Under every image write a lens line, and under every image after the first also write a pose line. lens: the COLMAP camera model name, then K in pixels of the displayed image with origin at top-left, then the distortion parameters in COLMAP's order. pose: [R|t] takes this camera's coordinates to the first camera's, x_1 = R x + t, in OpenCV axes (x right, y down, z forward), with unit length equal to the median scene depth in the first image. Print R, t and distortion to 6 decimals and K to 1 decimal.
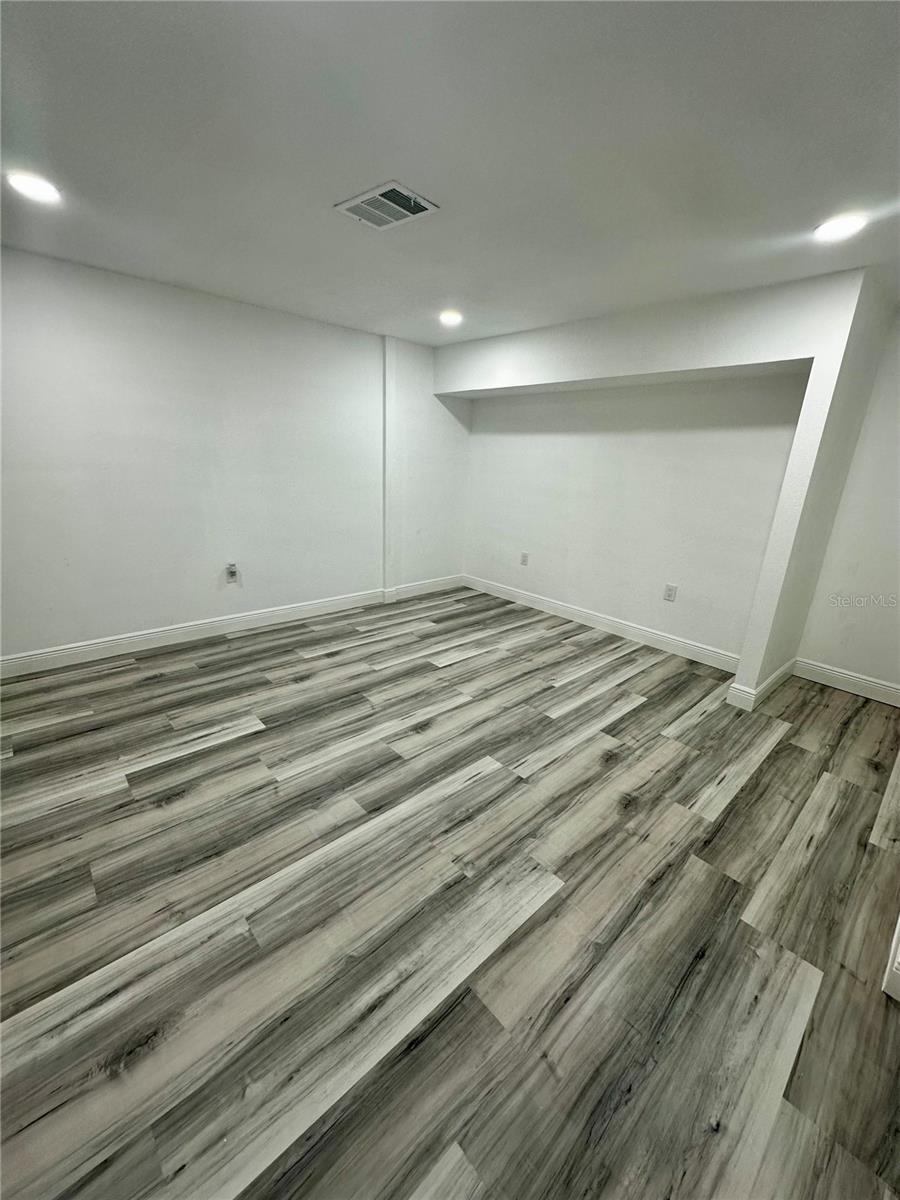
lens RADIAL K [[477.3, 0, 450.0], [0, 477.3, 600.0], [0, 0, 1]] dist [-0.001544, 0.000162]
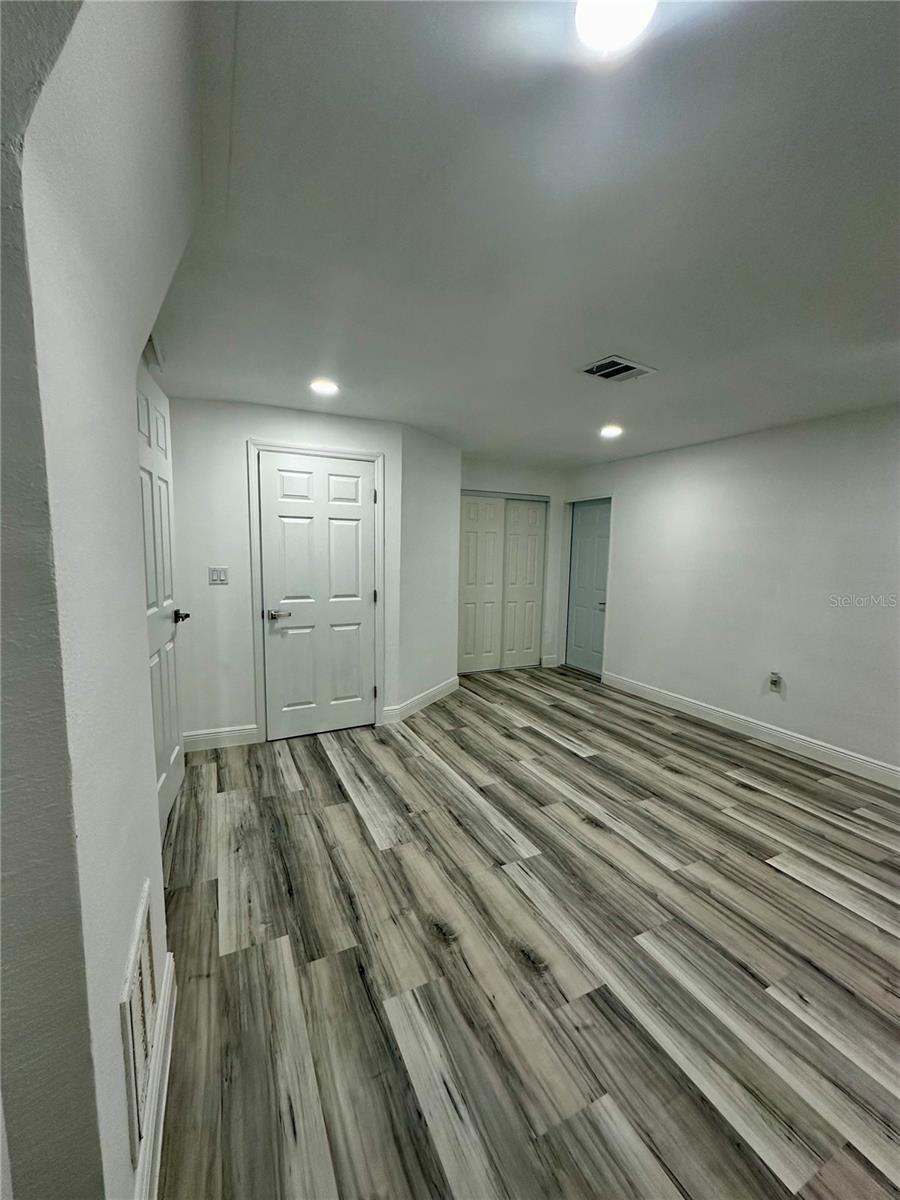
lens RADIAL K [[477.3, 0, 450.0], [0, 477.3, 600.0], [0, 0, 1]] dist [-0.001544, 0.000162]
pose [[-0.275001, 0.052448, -0.960012, 1.150674], [-0.313030, 0.939221, 0.140981, -0.252671], [0.909058, 0.339282, -0.241869, 1.013467]]
